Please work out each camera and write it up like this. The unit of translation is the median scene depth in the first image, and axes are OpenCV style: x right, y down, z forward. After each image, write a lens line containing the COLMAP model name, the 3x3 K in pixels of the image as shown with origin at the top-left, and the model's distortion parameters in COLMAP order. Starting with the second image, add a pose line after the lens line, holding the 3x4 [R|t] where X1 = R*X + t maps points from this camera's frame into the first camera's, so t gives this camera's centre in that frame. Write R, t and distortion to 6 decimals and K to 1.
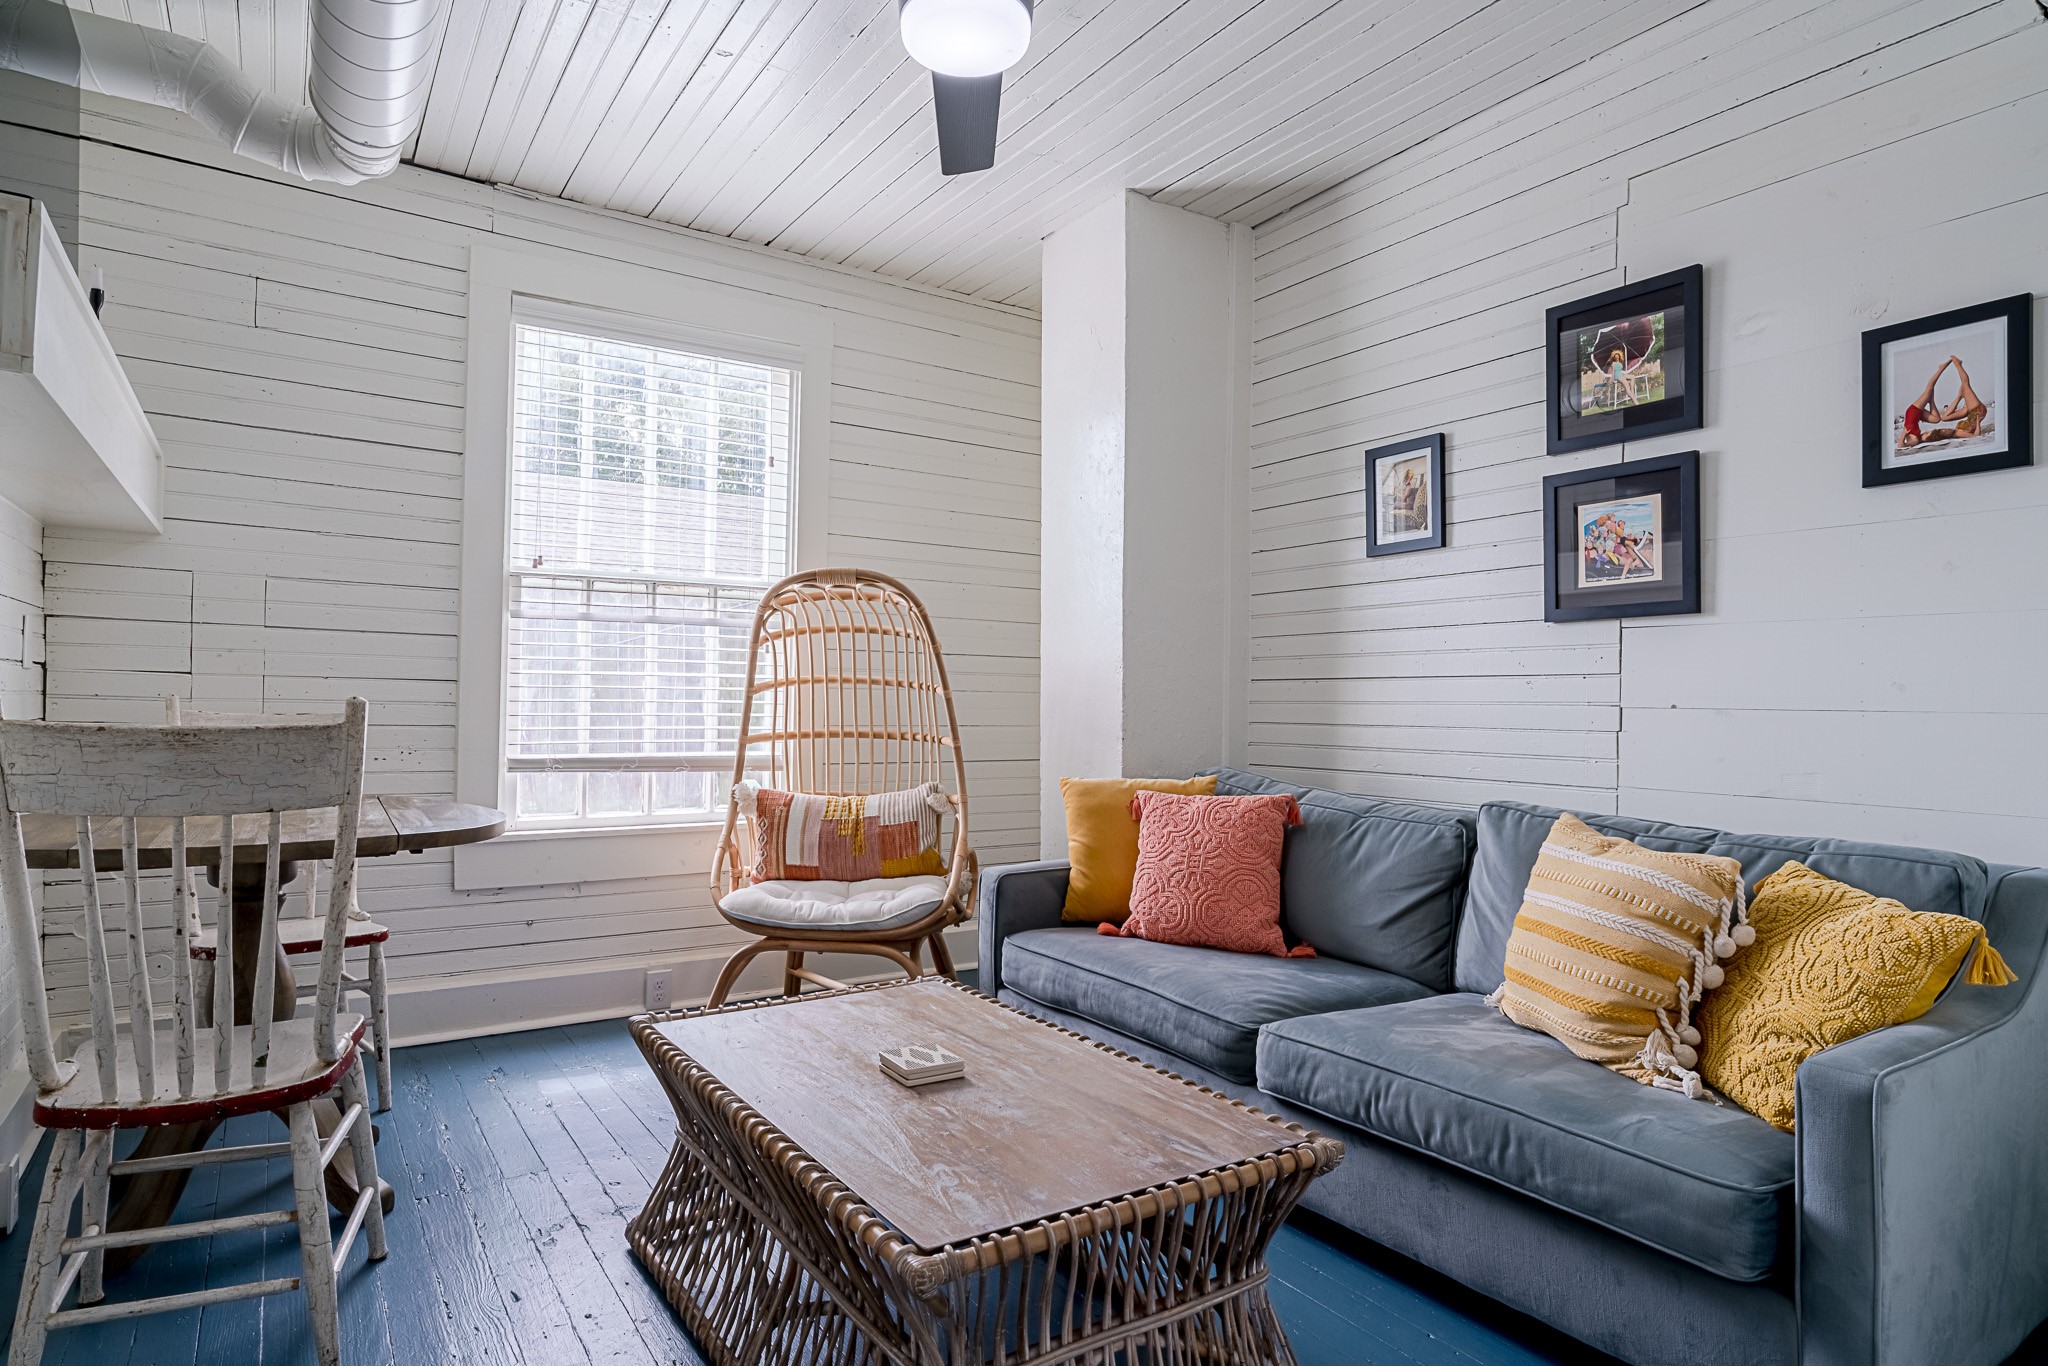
lens RADIAL K [[1150.0, 0, 1025.5], [0, 1150.0, 697.3], [0, 0, 1]] dist [-0.006073, 0.004872]
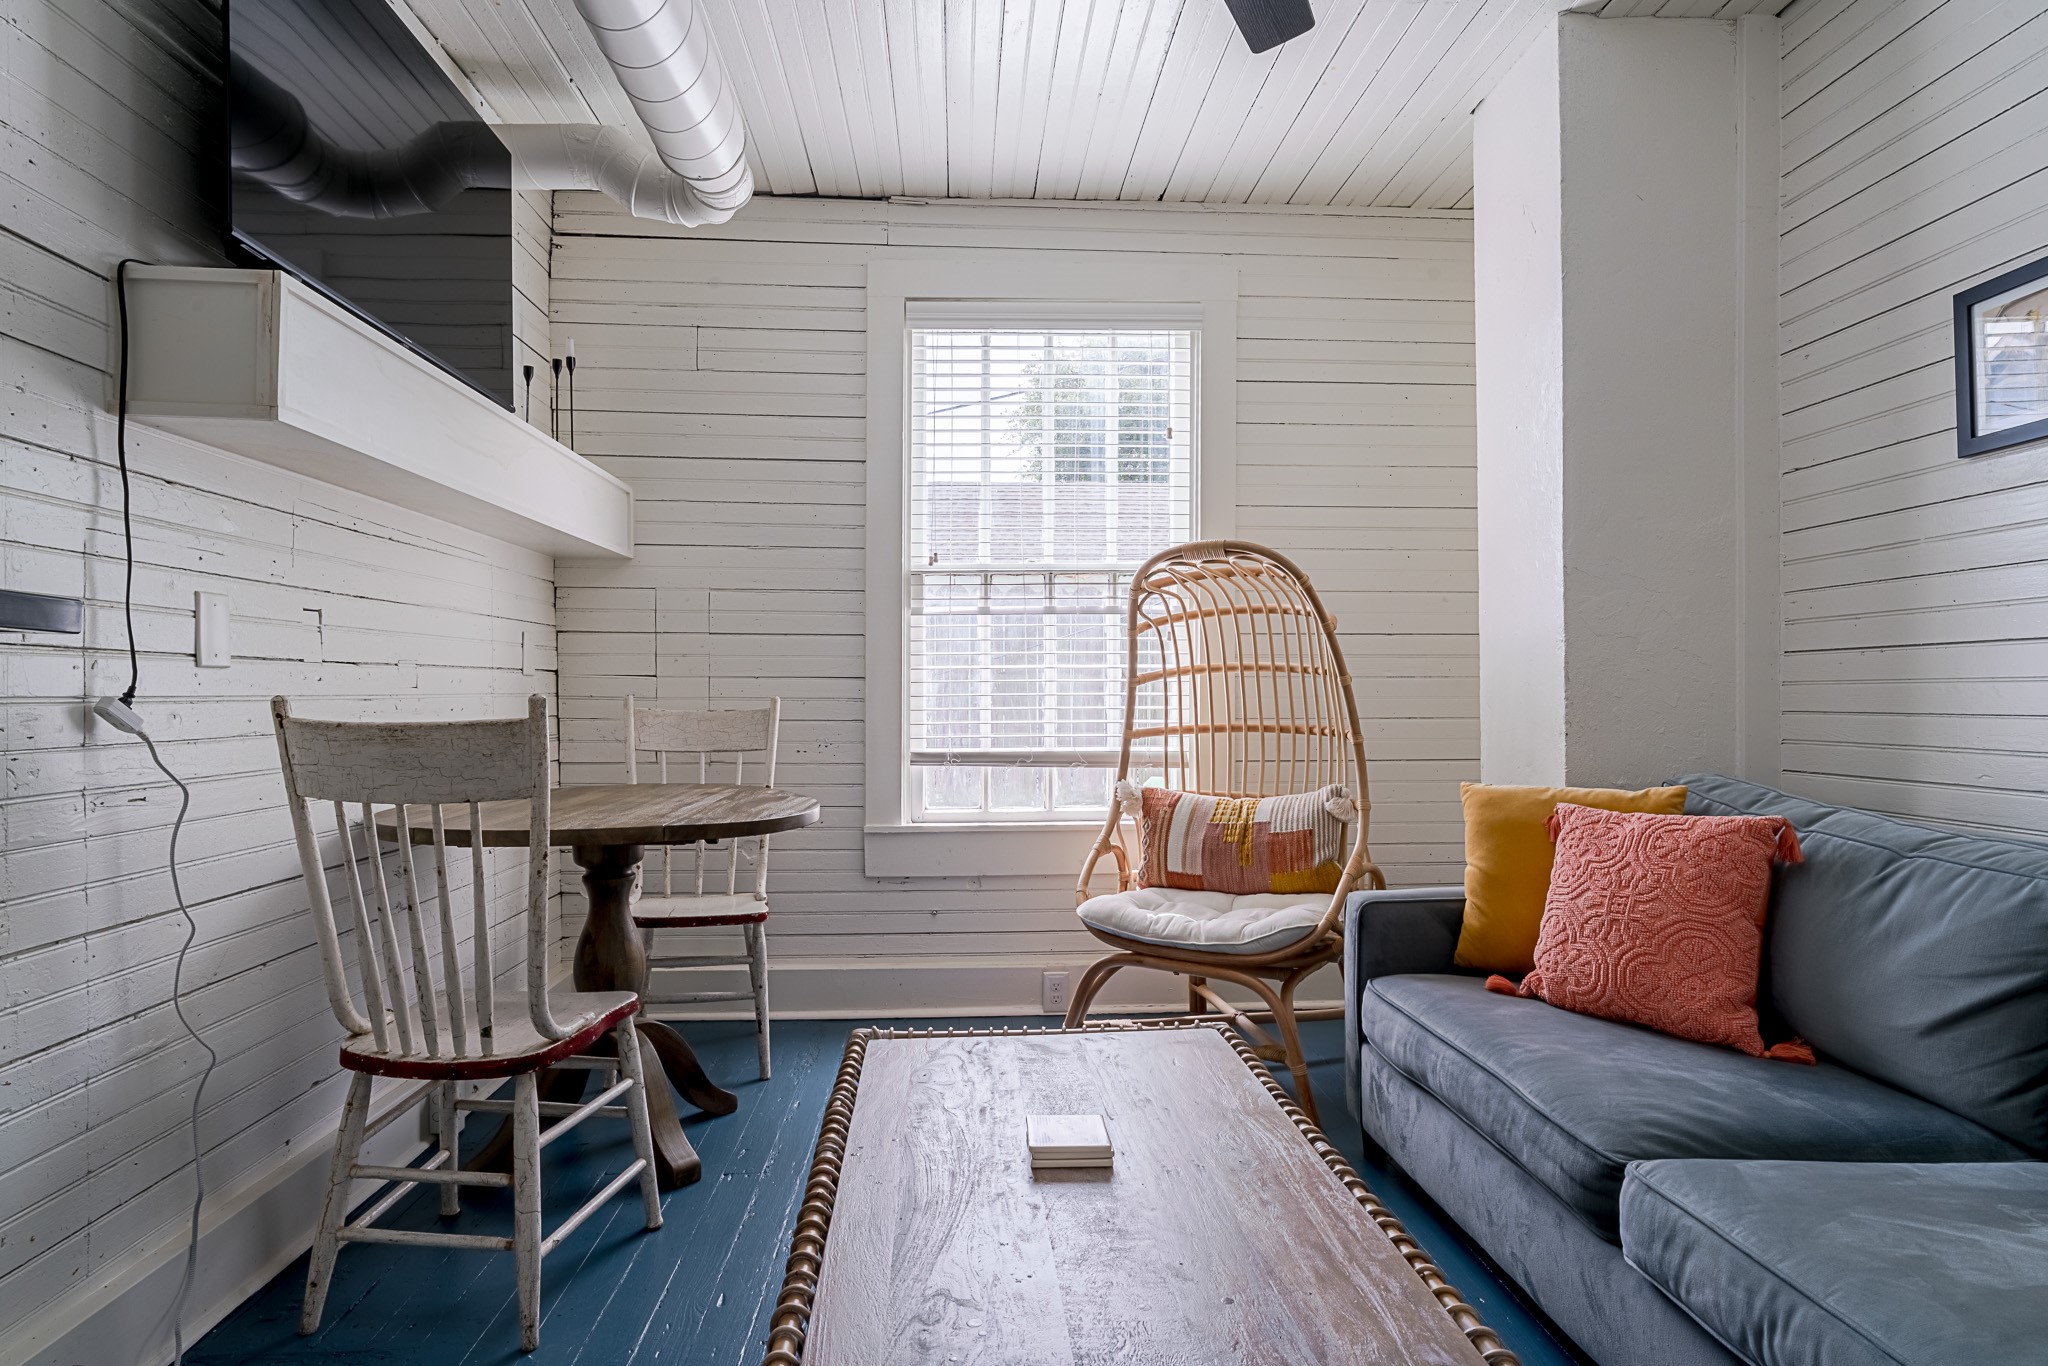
lens RADIAL K [[1150.0, 0, 1017.6], [0, 1150.0, 697.1], [0, 0, 1]] dist [-0.006073, 0.004872]
pose [[0.864081, -0.013785, -0.503164, 0.168113], [0.016891, 0.999856, 0.001614, 0.004356], [0.503070, -0.009894, 0.864189, 0.170901]]
